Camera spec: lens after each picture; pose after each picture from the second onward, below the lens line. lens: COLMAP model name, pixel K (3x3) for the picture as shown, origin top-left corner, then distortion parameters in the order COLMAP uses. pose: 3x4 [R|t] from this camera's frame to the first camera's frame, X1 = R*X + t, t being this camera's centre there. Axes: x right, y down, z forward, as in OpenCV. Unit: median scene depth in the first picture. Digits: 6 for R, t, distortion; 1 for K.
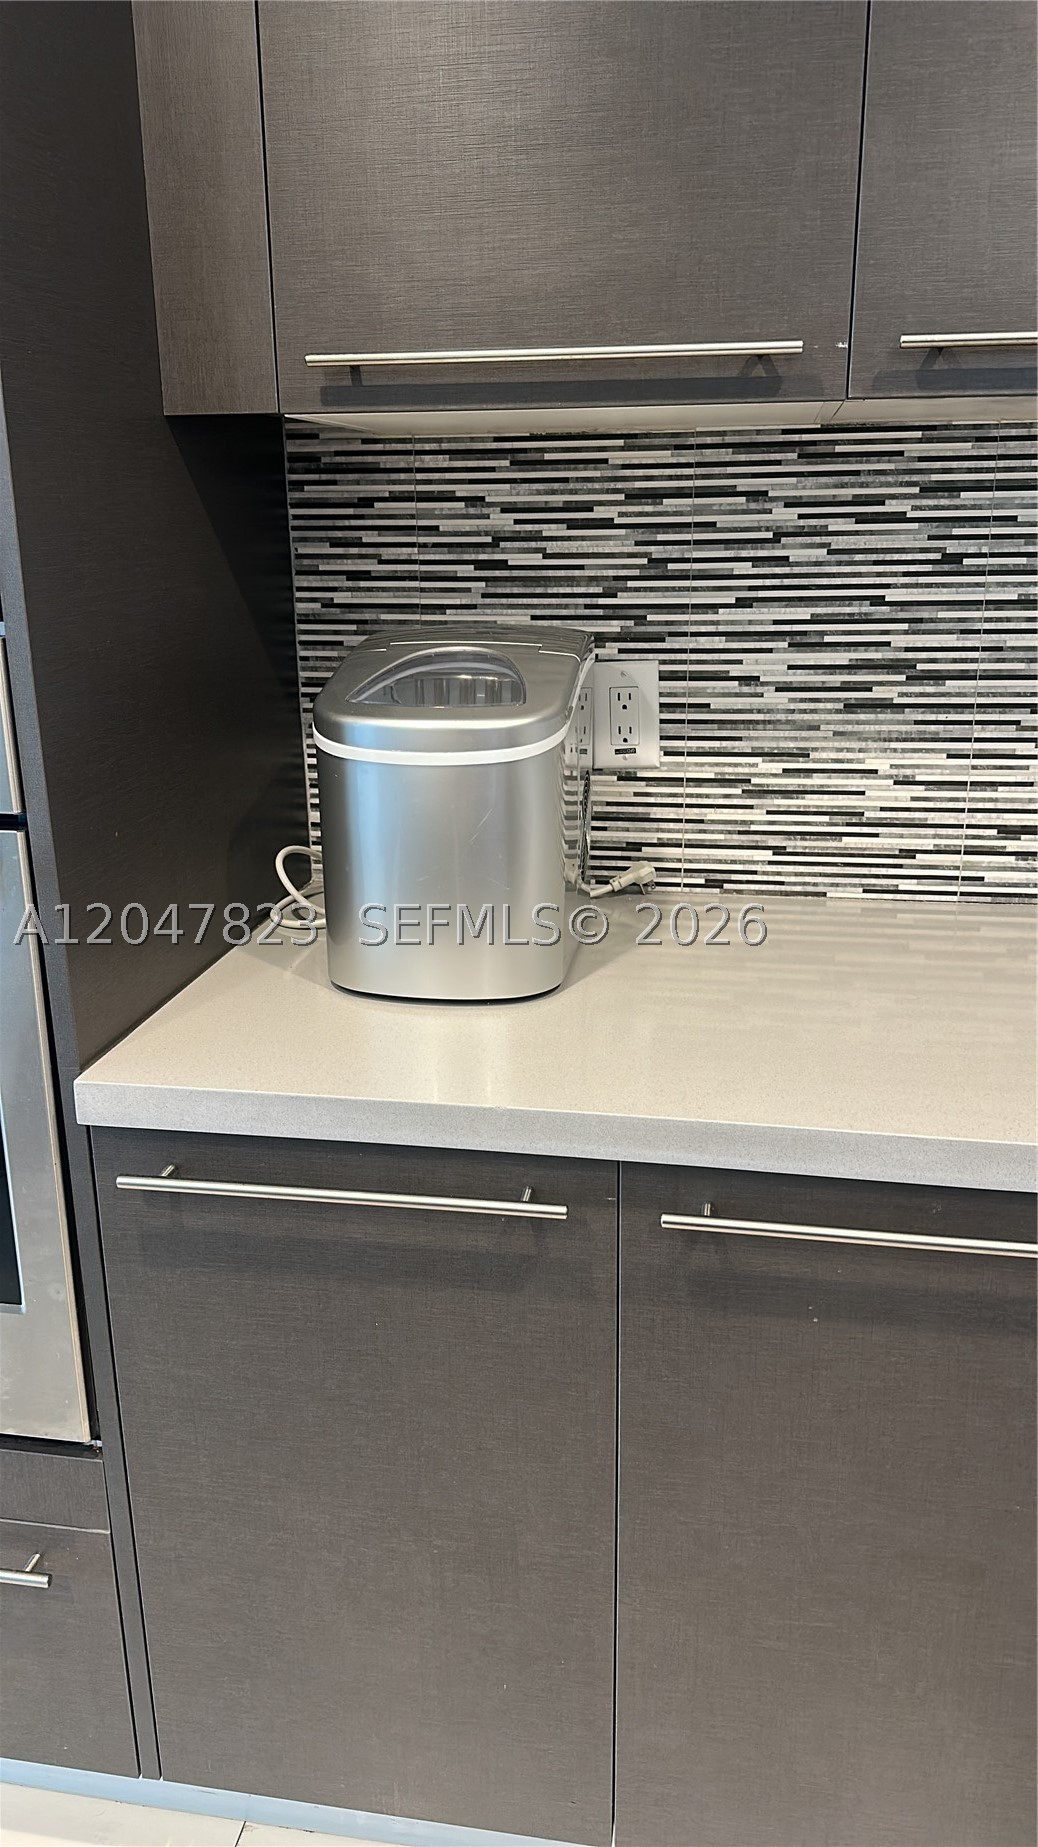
lens RADIAL K [[1339.6, 0, 529.0], [0, 1339.6, 917.5], [0, 0, 1]] dist [0.019764, -0.021543]
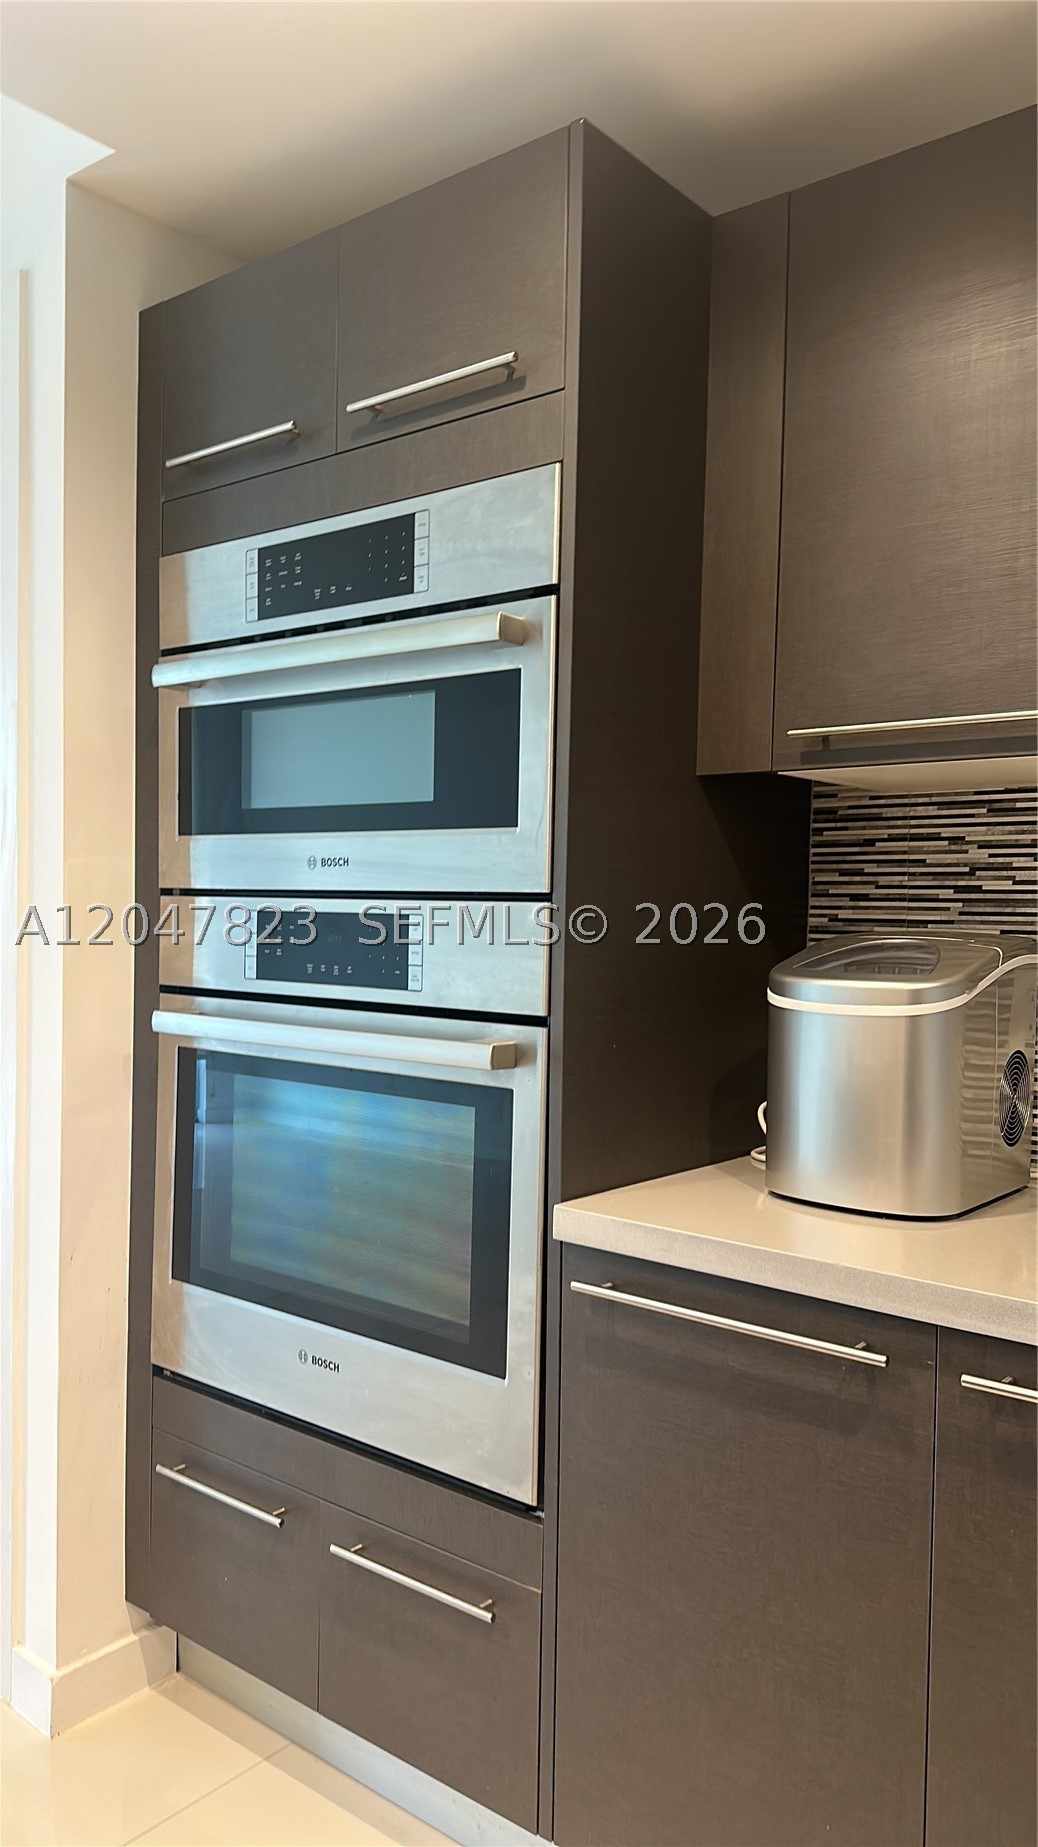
lens RADIAL K [[1339.6, 0, 514.6], [0, 1339.6, 926.3], [0, 0, 1]] dist [0.019764, -0.021543]
pose [[0.857166, 0.017255, -0.514751, 0.249773], [-0.165997, 0.955362, -0.244394, 0.137020], [0.487556, 0.294933, 0.821768, -0.195536]]
